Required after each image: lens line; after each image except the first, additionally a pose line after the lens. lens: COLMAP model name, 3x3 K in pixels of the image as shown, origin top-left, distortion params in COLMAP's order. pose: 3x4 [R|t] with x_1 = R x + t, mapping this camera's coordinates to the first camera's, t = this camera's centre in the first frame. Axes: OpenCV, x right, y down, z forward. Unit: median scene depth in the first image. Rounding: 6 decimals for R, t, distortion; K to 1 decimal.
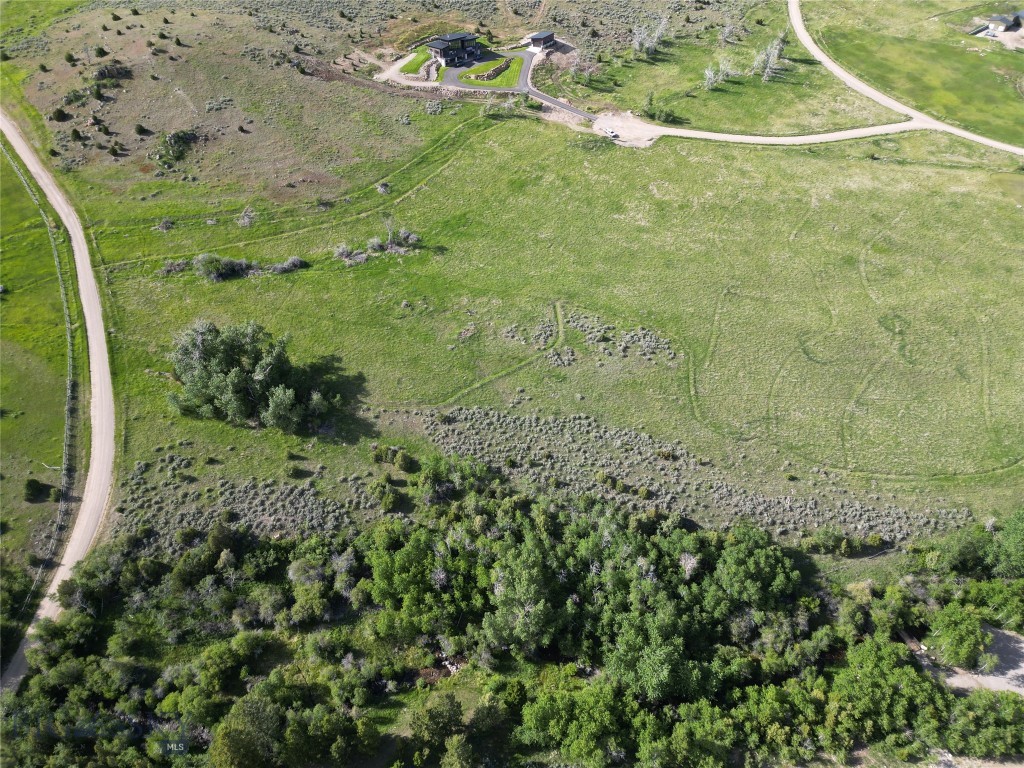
lens RADIAL K [[711.9, 0, 512.0], [0, 711.9, 384.0], [0, 0, 1]] dist [0.081998, -0.080948]
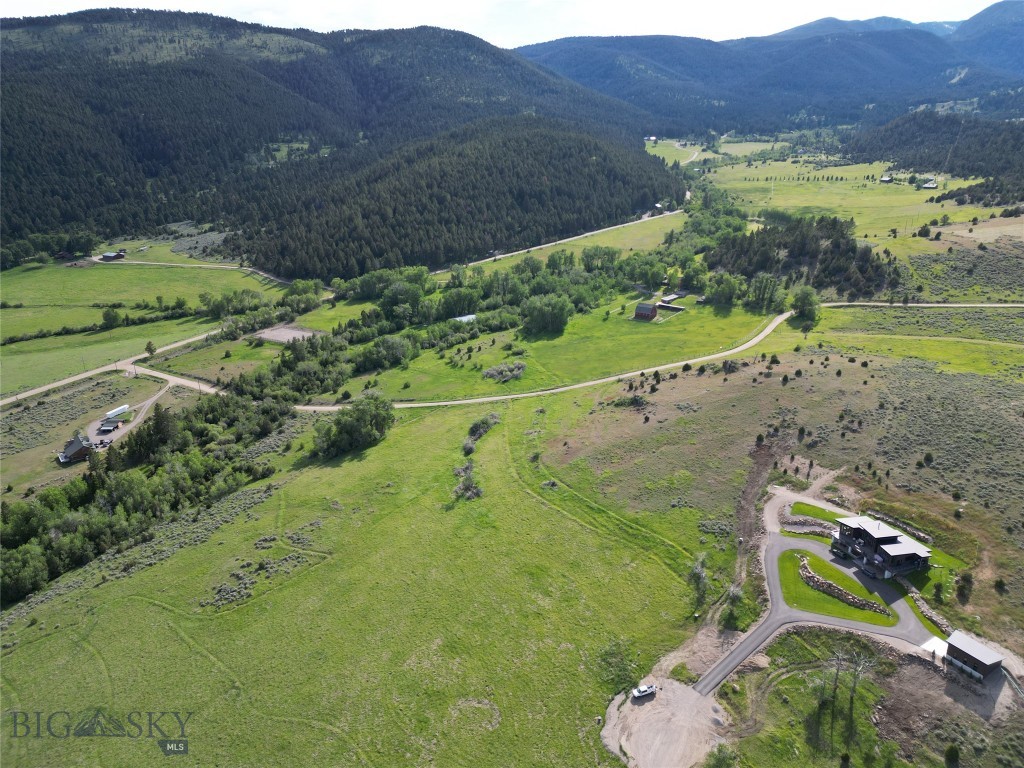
lens RADIAL K [[711.9, 0, 512.0], [0, 711.9, 384.0], [0, 0, 1]] dist [0.081998, -0.080948]
pose [[-0.358319, 0.320434, -0.876886, 0.626620], [-0.645904, 0.593100, 0.480666, -0.728557], [0.674103, 0.738616, -0.005549, 0.756247]]
